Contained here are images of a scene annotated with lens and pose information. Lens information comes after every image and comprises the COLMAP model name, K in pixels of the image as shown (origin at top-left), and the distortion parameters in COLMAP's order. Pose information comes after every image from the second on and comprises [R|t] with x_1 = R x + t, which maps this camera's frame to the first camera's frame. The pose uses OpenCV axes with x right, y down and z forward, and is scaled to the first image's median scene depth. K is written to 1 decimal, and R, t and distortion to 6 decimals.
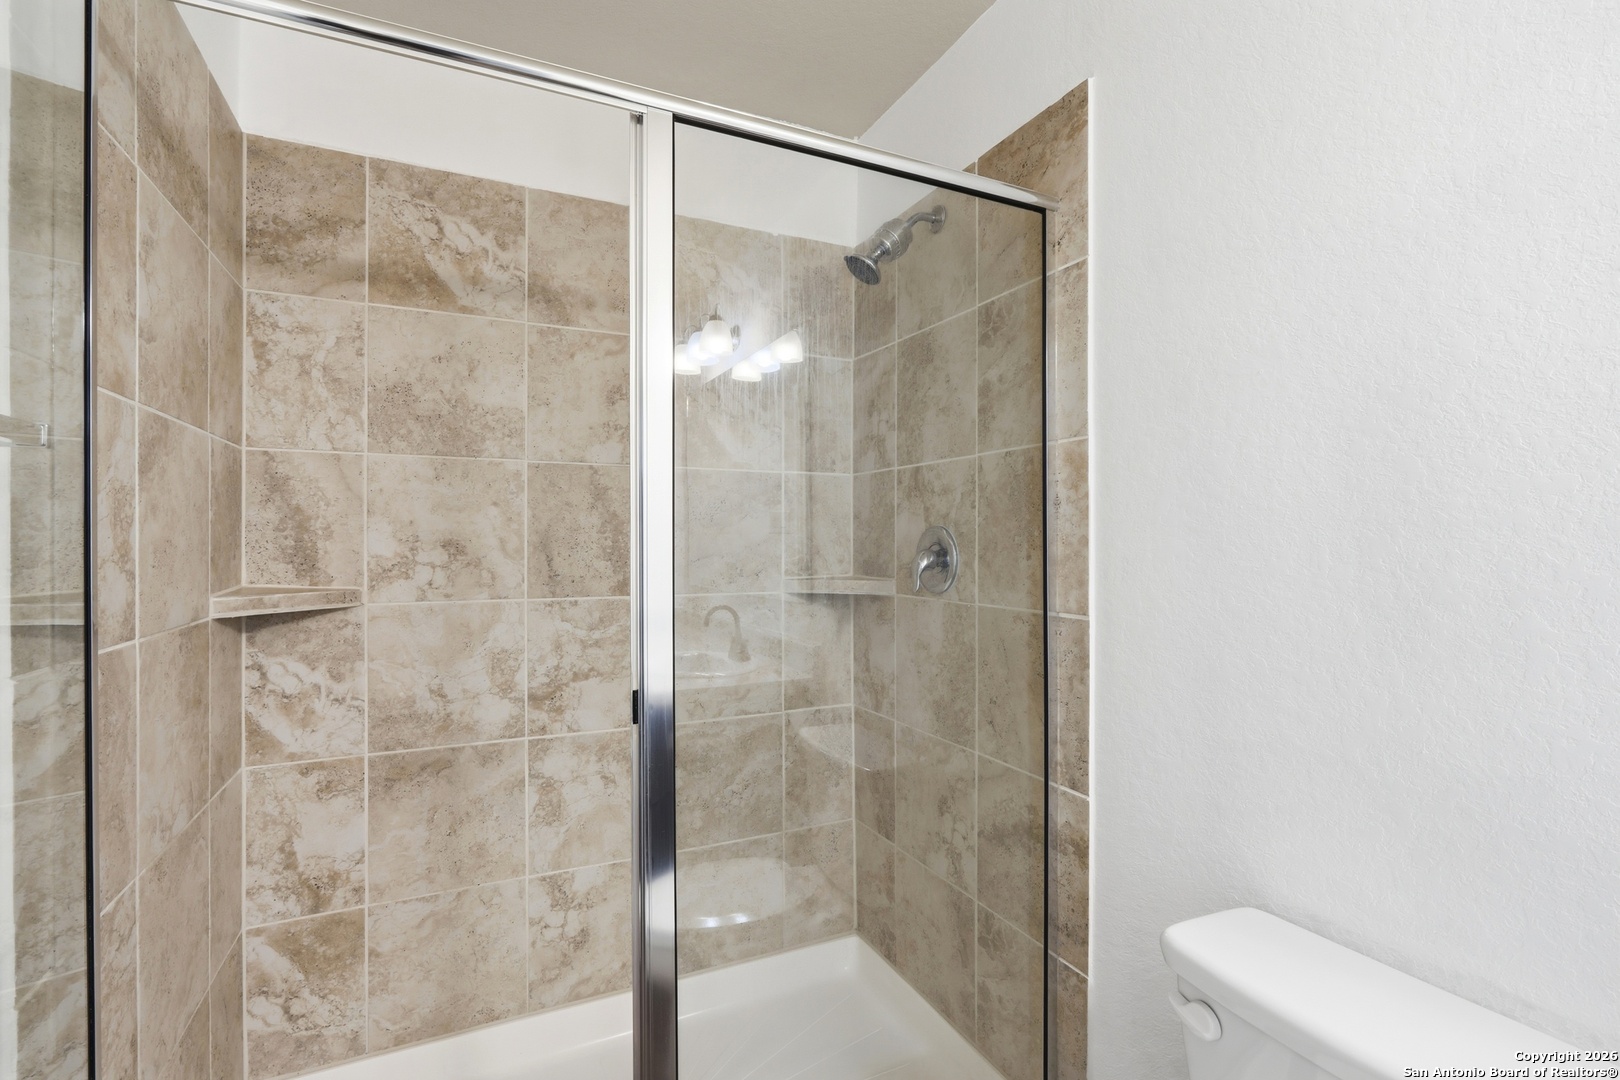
lens RADIAL K [[748.0, 0, 814.4], [0, 748.0, 545.2], [0, 0, 1]] dist [-0.007959, 0.001160]
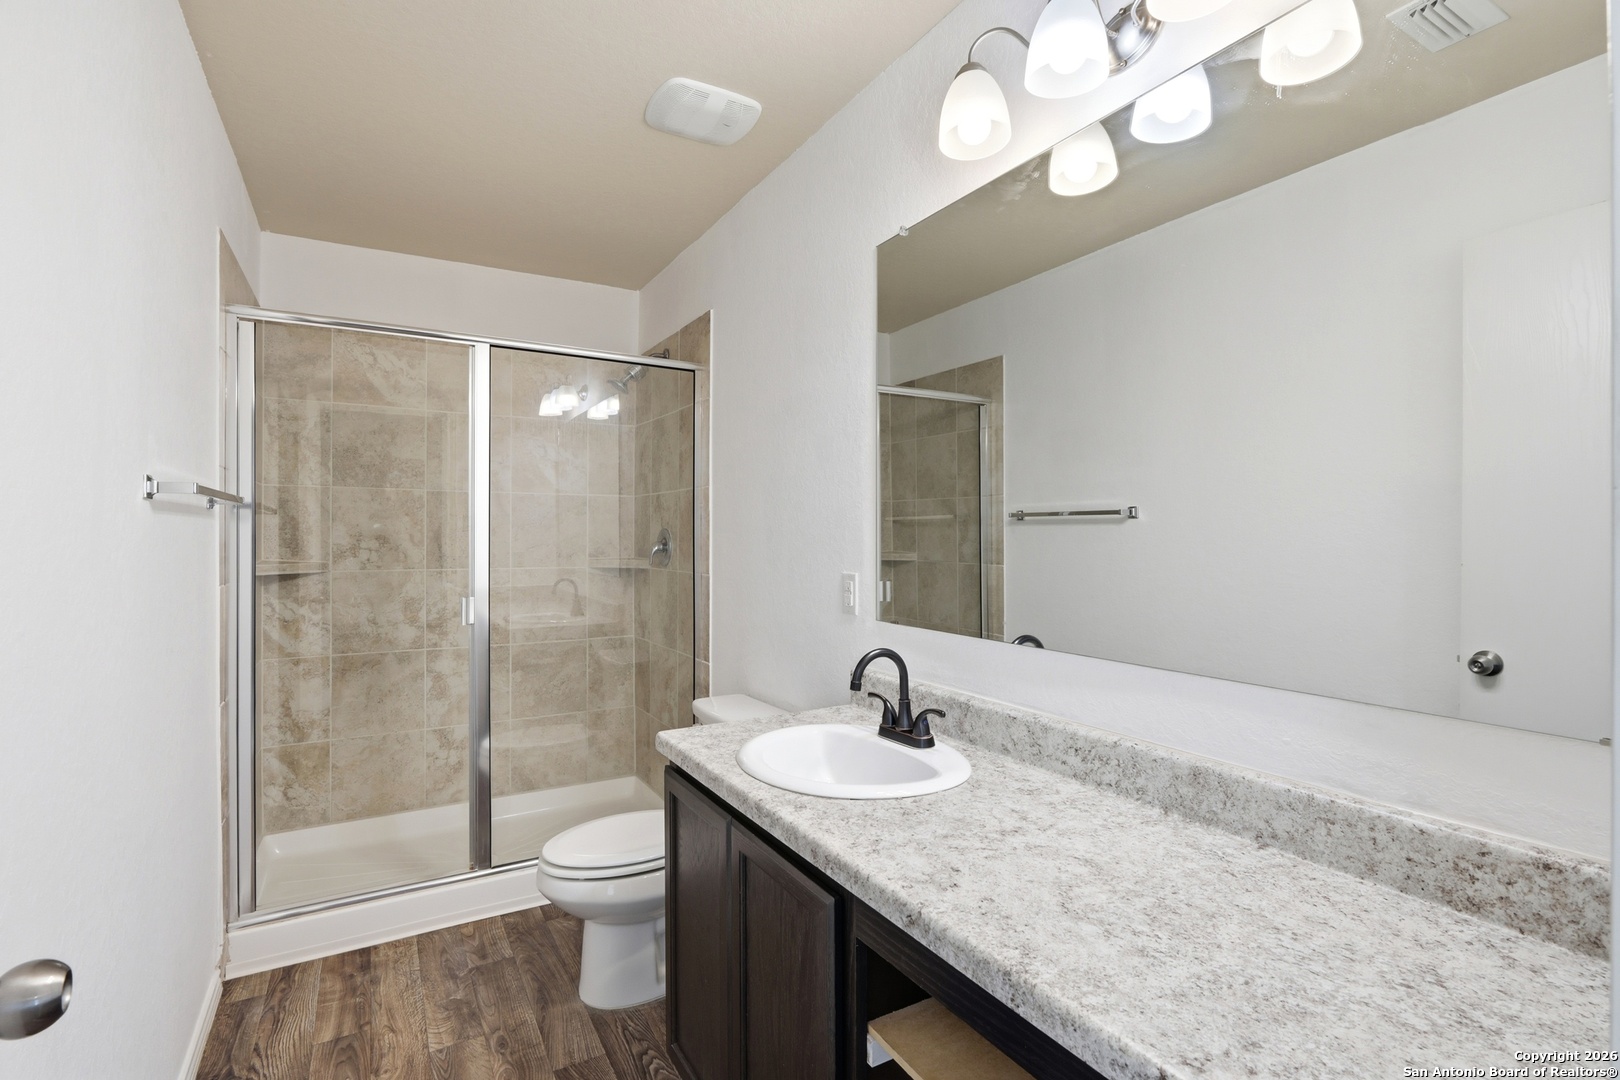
lens RADIAL K [[748.9, 0, 814.1], [0, 748.9, 540.3], [0, 0, 1]] dist [-0.009450, 0.001648]
pose [[0.995964, 0.003797, 0.089672, 0.374874], [-0.003848, 0.999993, 0.000392, 0.000720], [-0.089670, -0.000736, 0.995971, -0.848700]]
